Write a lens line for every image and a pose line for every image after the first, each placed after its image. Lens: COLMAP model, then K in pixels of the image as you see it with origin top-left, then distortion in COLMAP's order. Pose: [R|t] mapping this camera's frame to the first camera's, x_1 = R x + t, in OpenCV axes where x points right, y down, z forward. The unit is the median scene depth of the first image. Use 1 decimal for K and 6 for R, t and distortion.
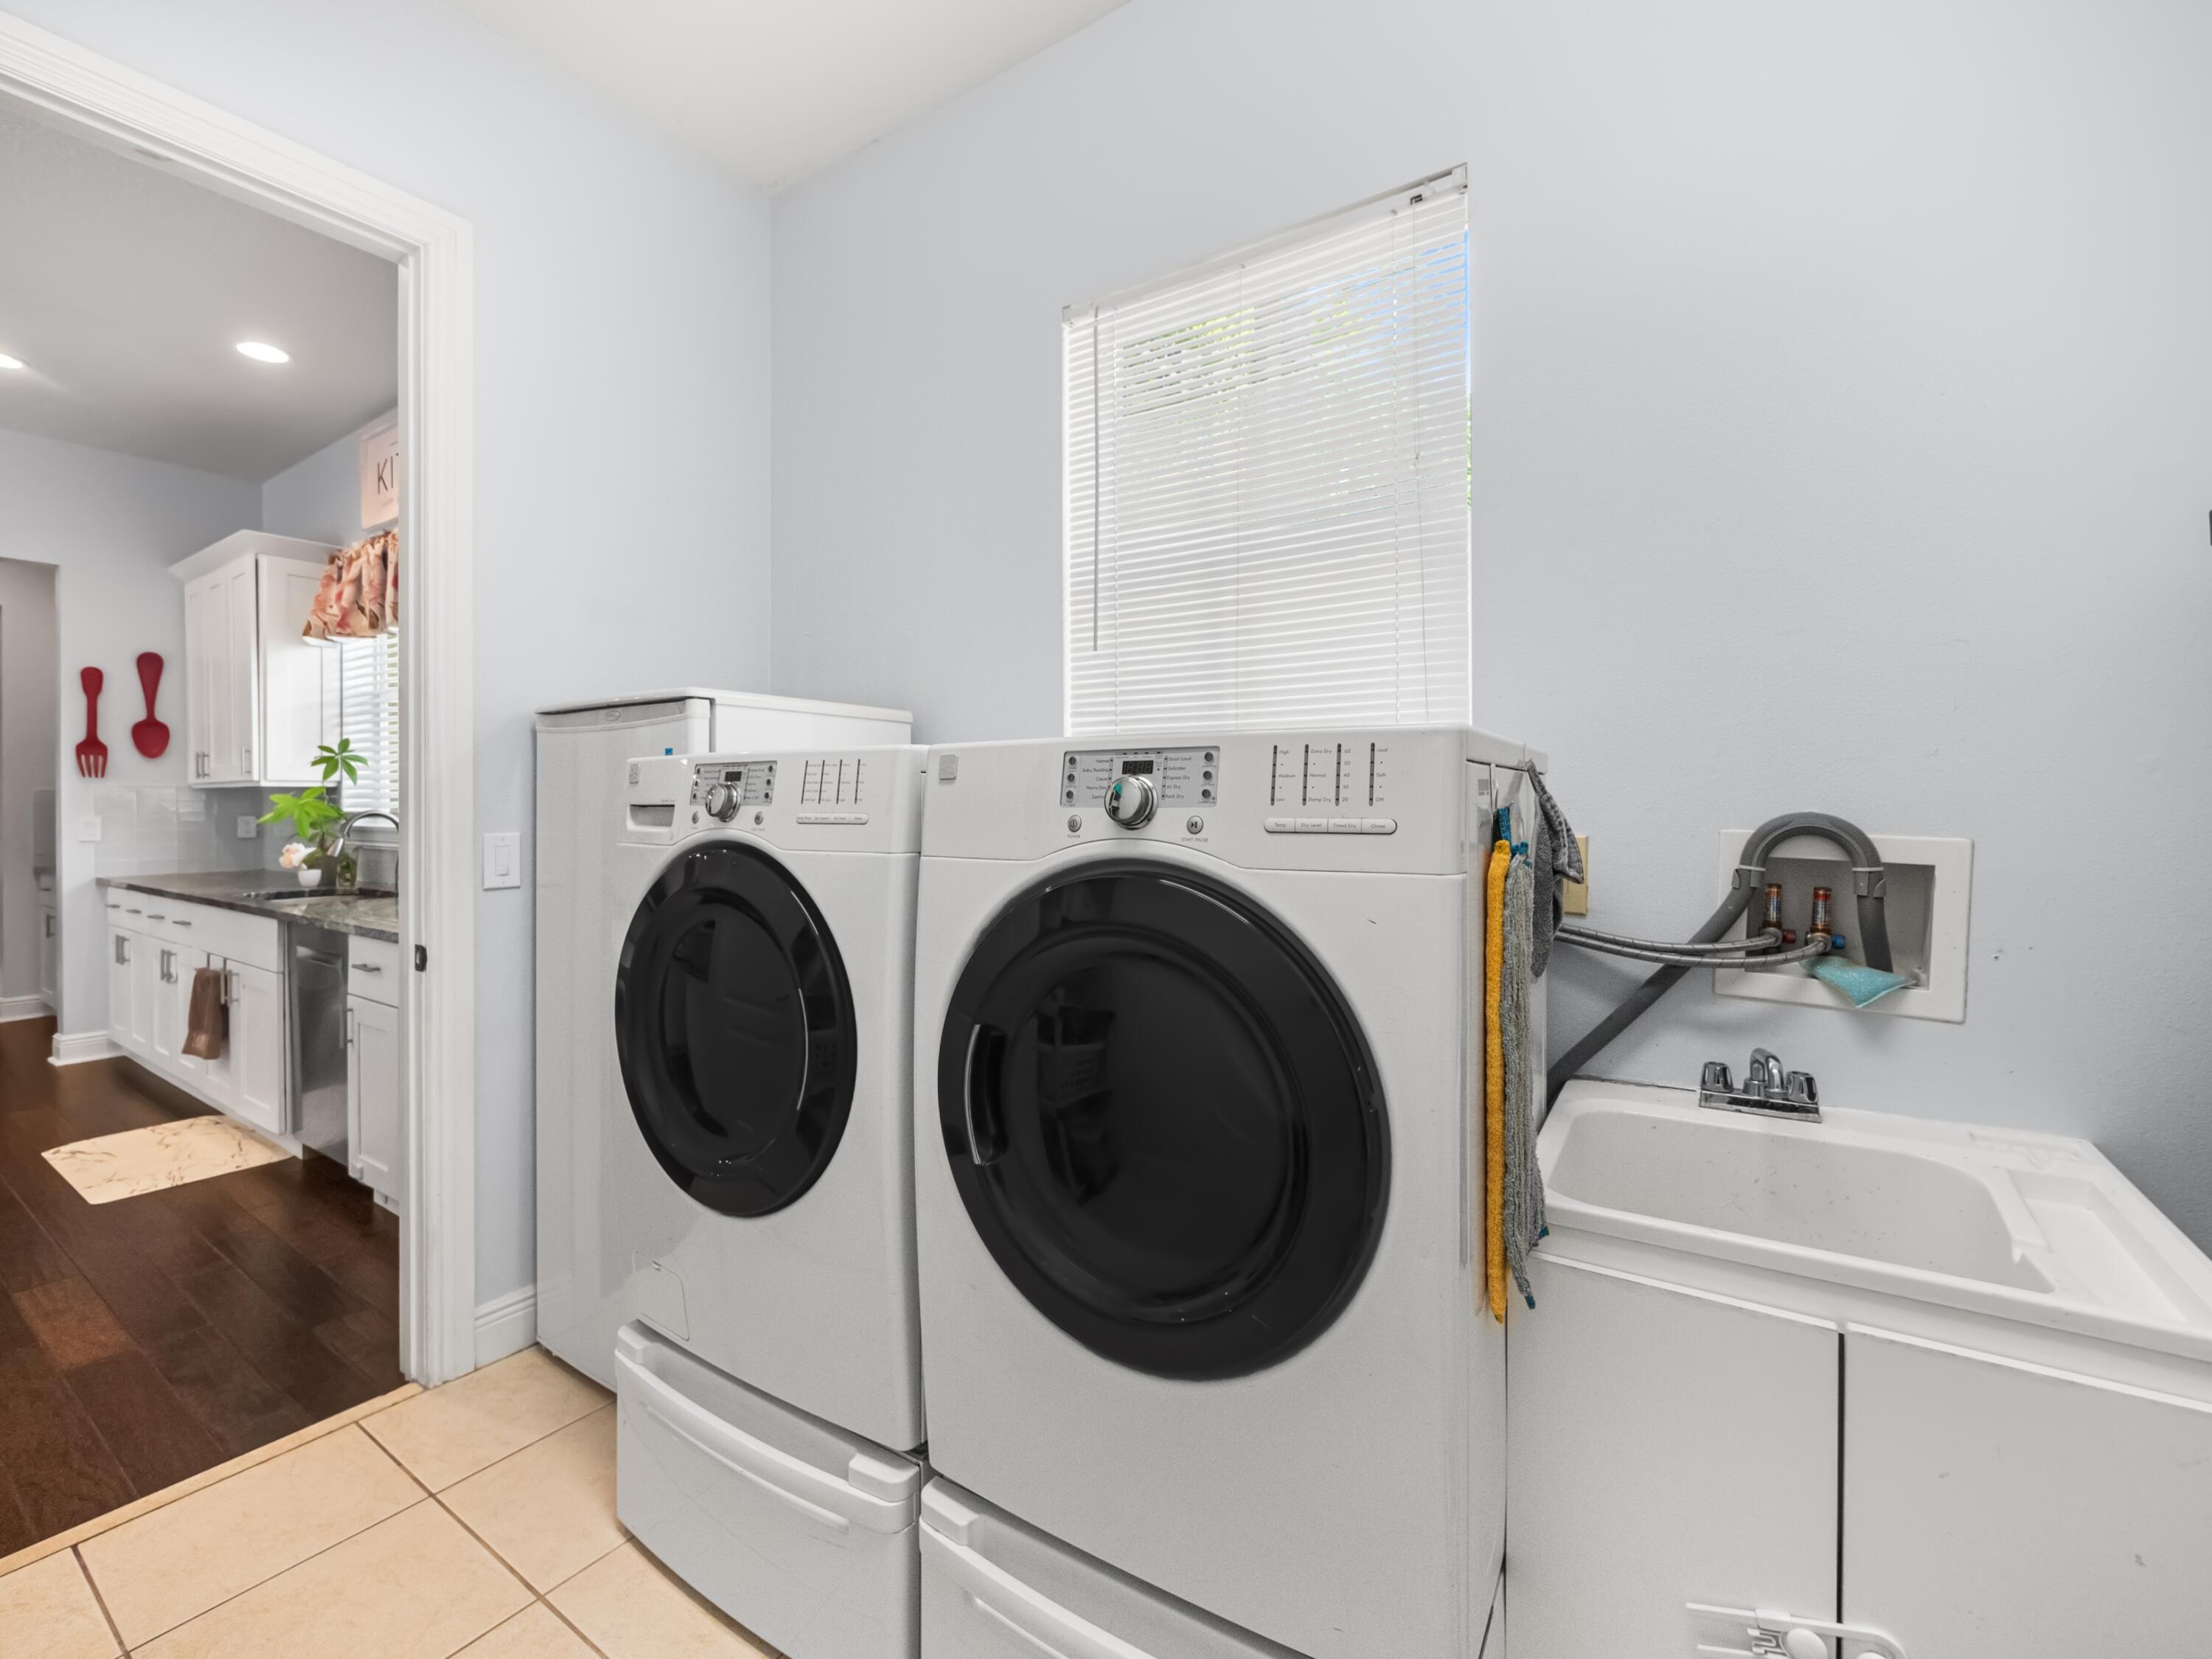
lens RADIAL K [[962.9, 0, 1099.6], [0, 962.9, 805.0], [0, 0, 1]] dist [-0.003850, 0.000003]
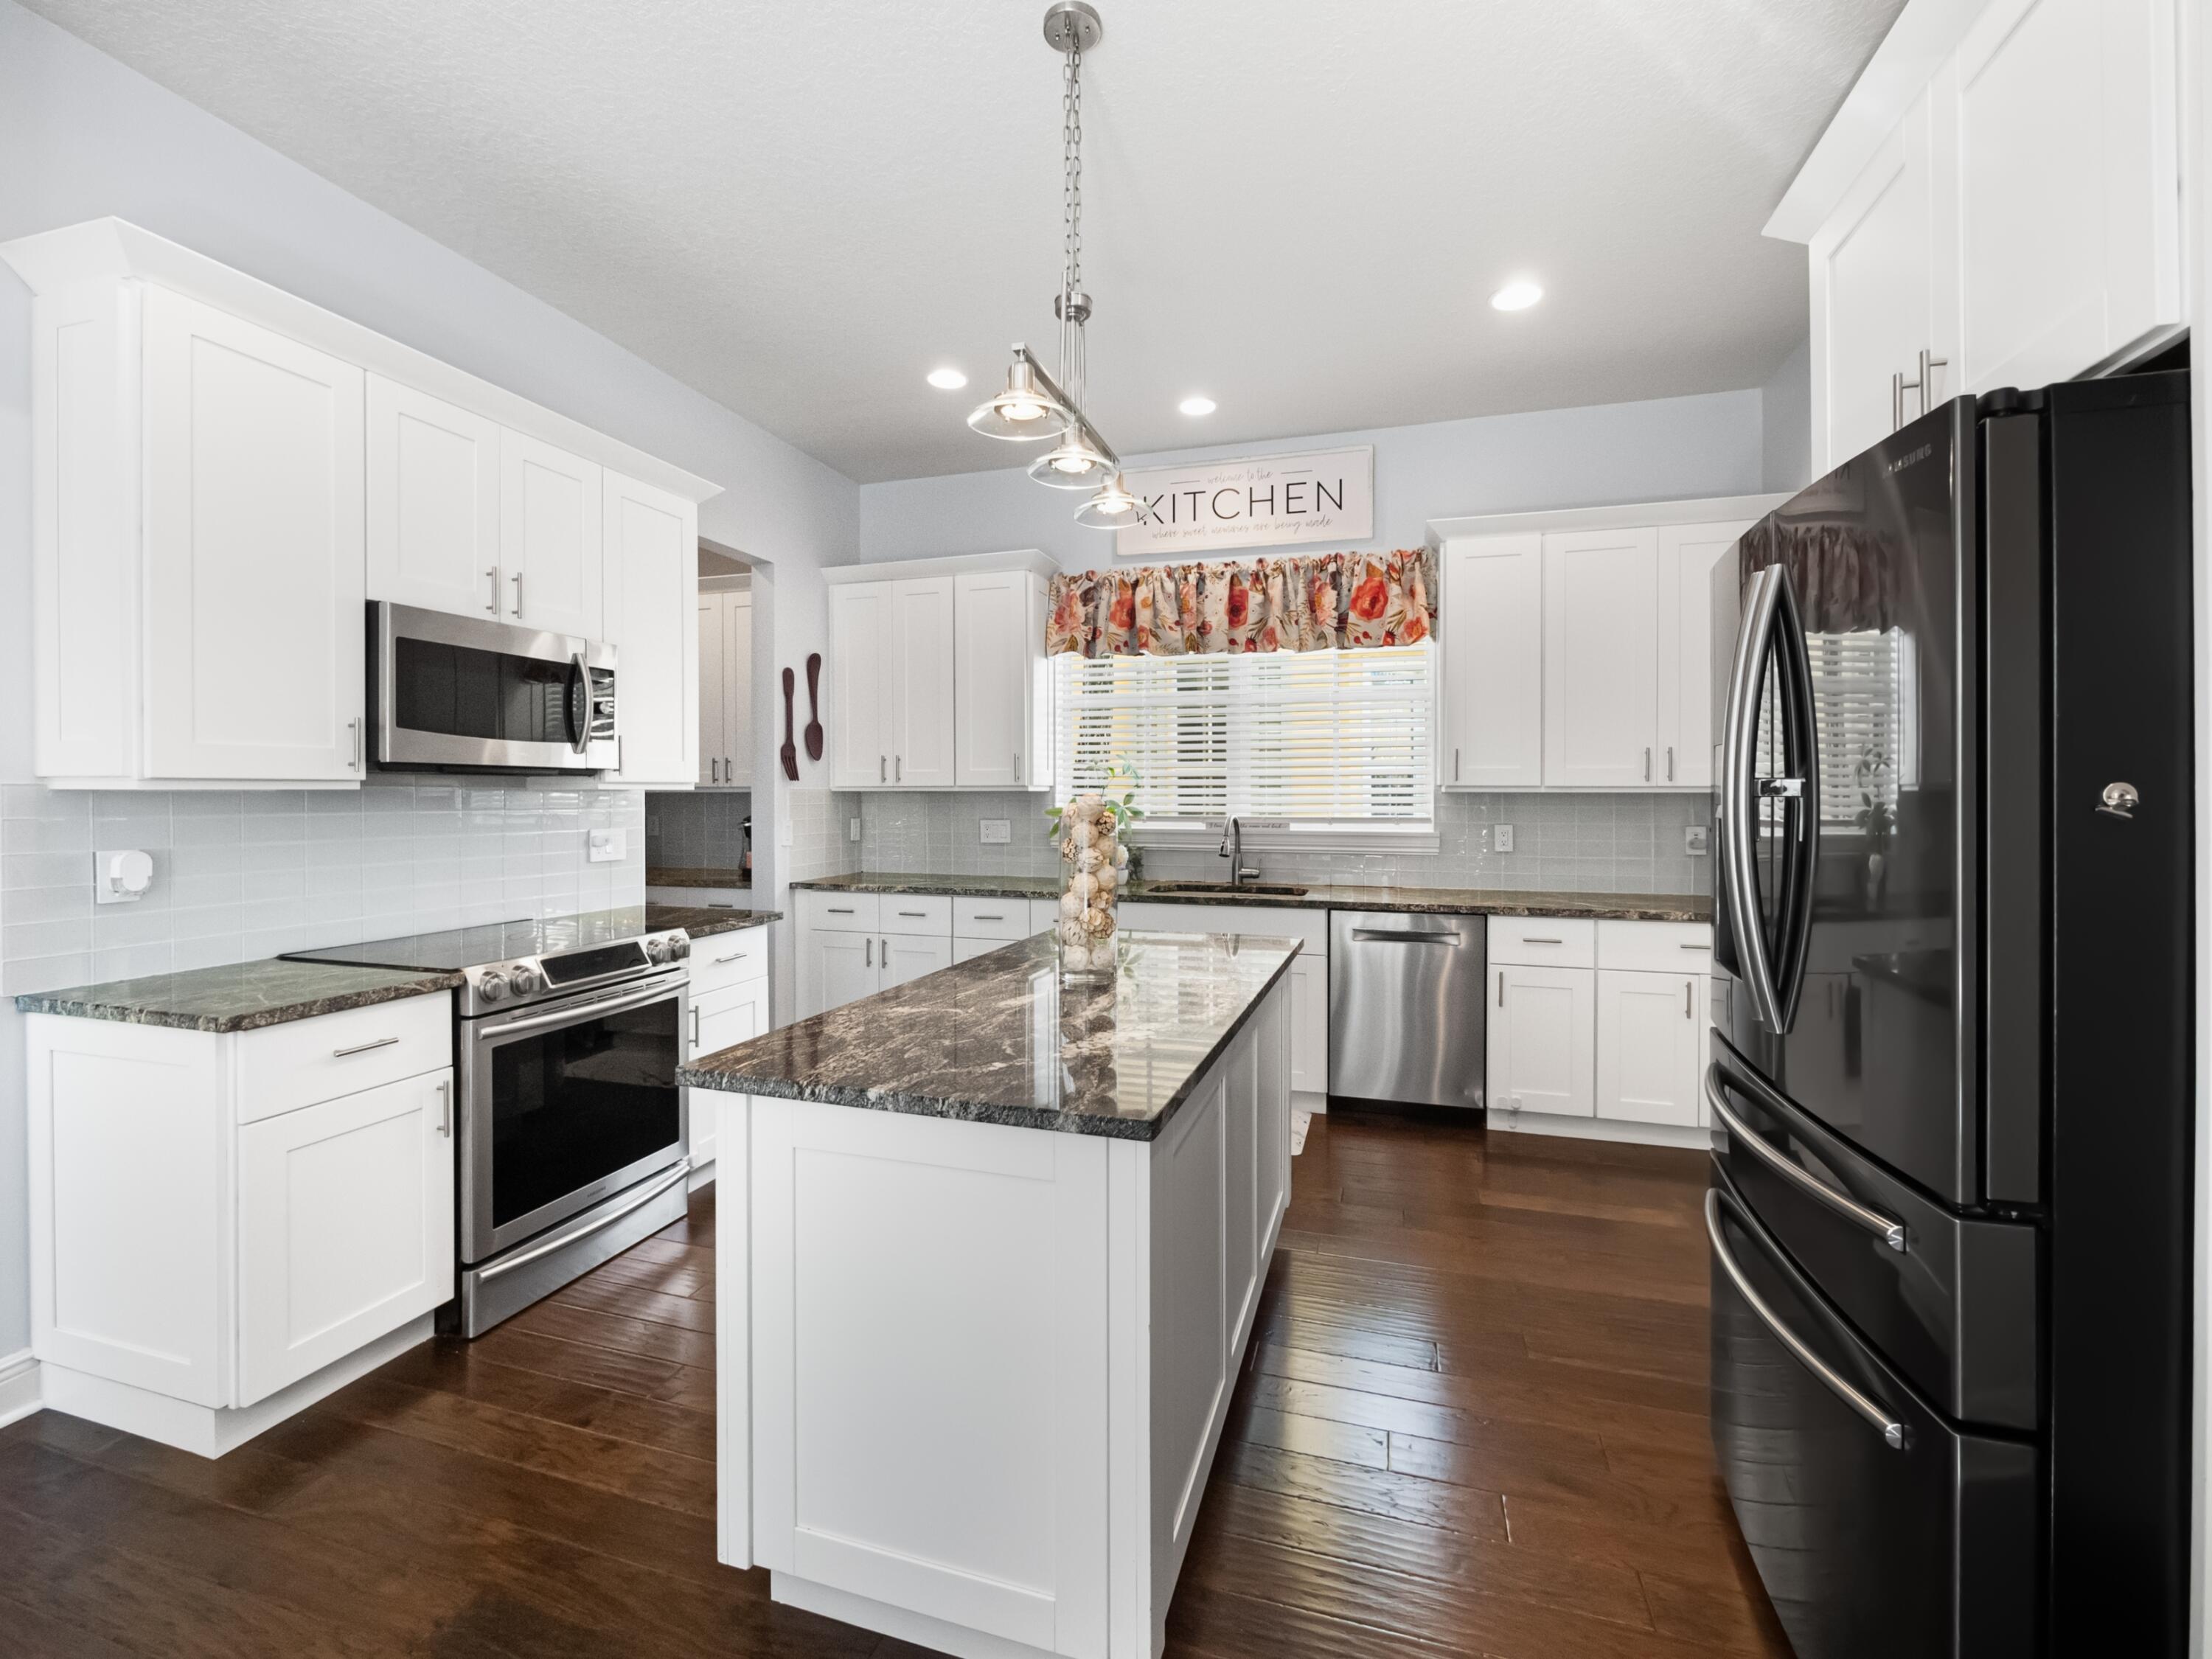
lens RADIAL K [[959.6, 0, 1096.0], [0, 959.6, 797.0], [0, 0, 1]] dist [-0.017642, 0.009656]
pose [[0.958664, -0.000074, 0.284541, -1.007915], [-0.000739, 0.999996, 0.002752, -0.015243], [-0.284540, -0.002849, 0.958660, -0.026258]]
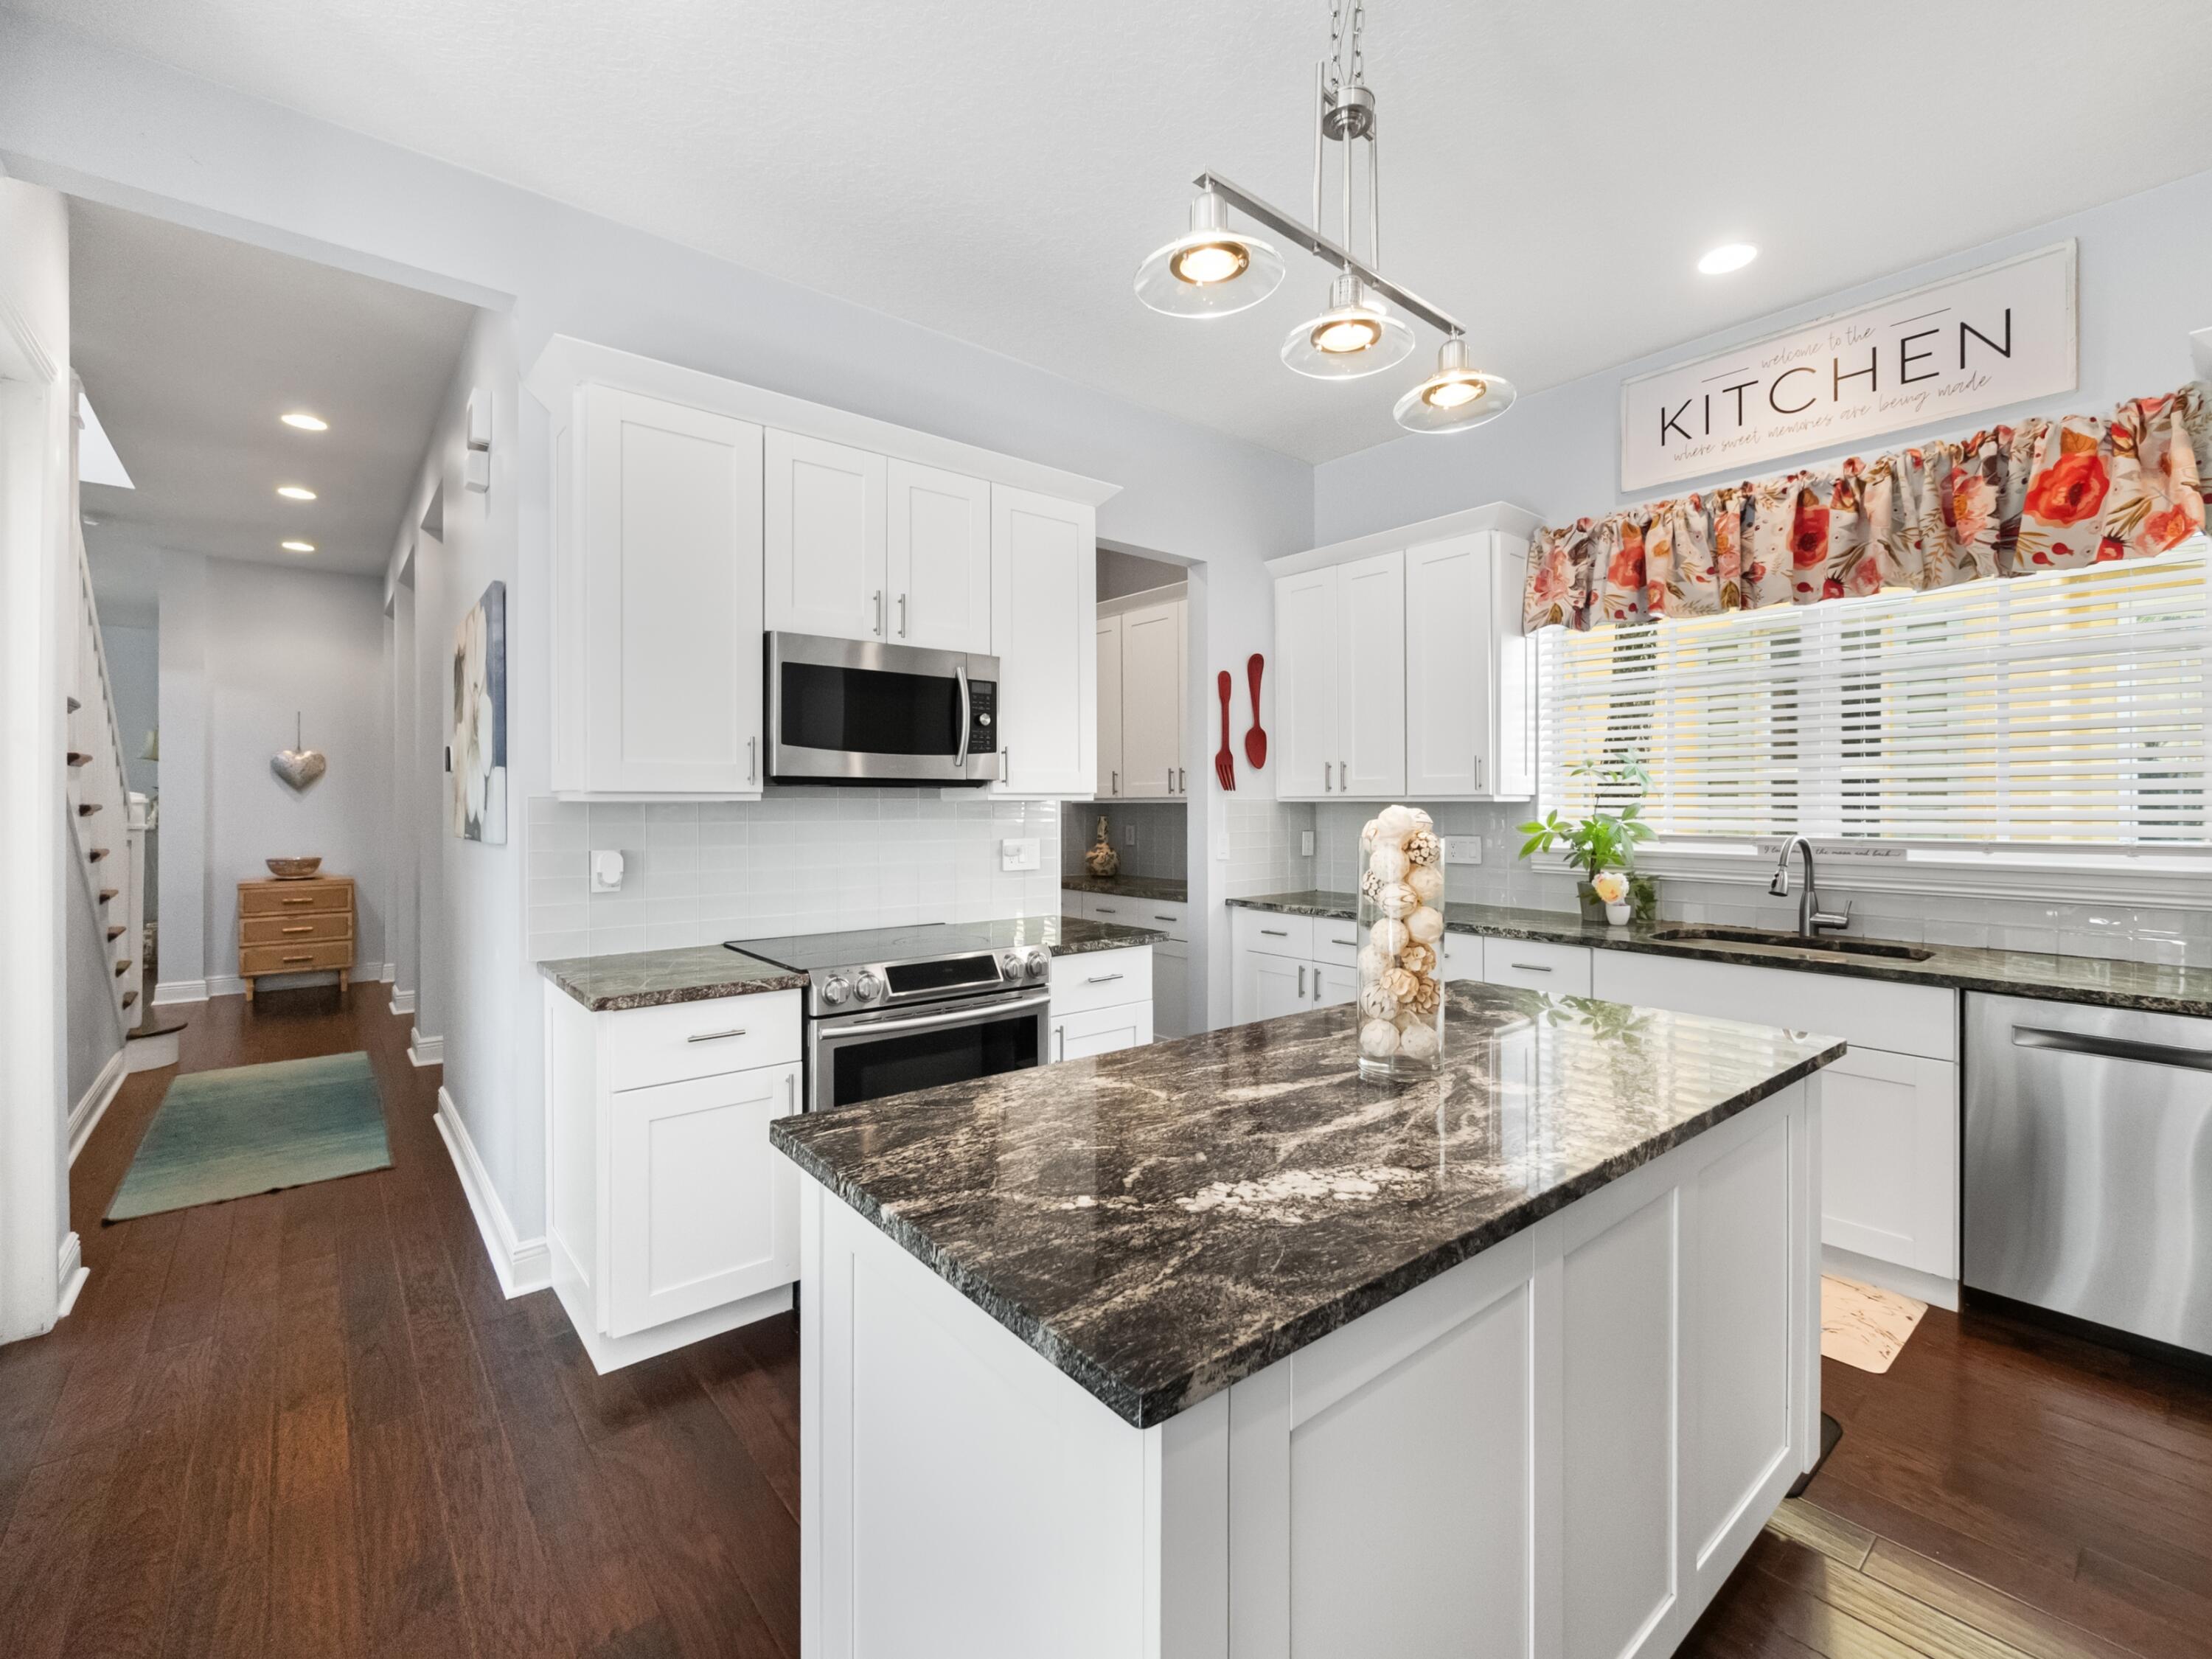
lens RADIAL K [[962.9, 0, 1099.6], [0, 962.9, 805.0], [0, 0, 1]] dist [-0.003850, 0.000003]
pose [[0.960069, 0.001902, -0.279759, -0.889779], [-0.001699, 0.999998, 0.000970, -0.015938], [0.279760, -0.000456, 0.960070, 0.072538]]
